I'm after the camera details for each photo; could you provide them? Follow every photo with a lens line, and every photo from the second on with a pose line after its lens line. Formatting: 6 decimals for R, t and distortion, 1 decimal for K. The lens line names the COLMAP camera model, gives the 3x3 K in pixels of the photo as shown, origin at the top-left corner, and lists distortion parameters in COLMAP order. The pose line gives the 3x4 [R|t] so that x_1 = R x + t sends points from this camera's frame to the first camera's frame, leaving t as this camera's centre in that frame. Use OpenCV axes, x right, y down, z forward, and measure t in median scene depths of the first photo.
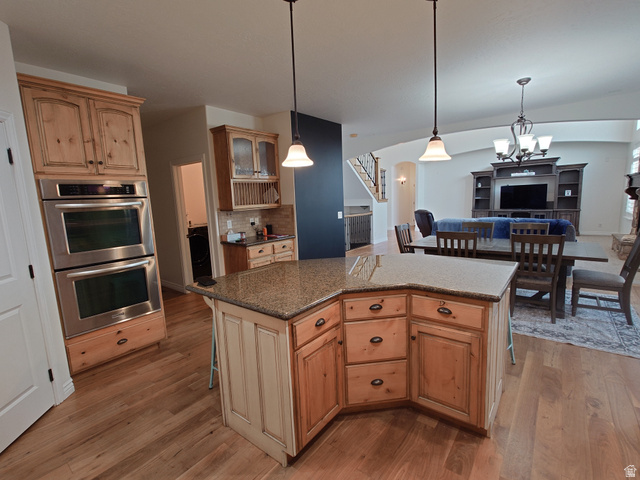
lens RADIAL K [[307.1, 0, 321.3], [0, 307.1, 239.5], [0, 0, 1]] dist [0.000691, -0.000367]
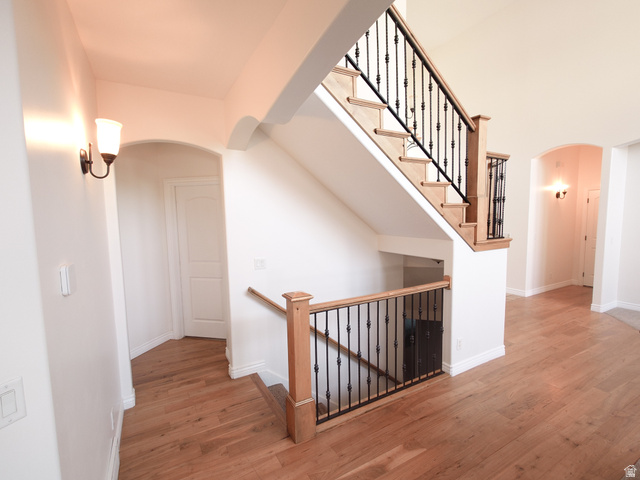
lens RADIAL K [[307.1, 0, 319.4], [0, 307.1, 241.8], [0, 0, 1]] dist [0.000691, -0.000367]
pose [[0.927265, 0.052970, -0.370640, 0.154110], [-0.067554, 0.997364, -0.026470, -0.111609], [0.368261, 0.049583, 0.928399, 0.633085]]
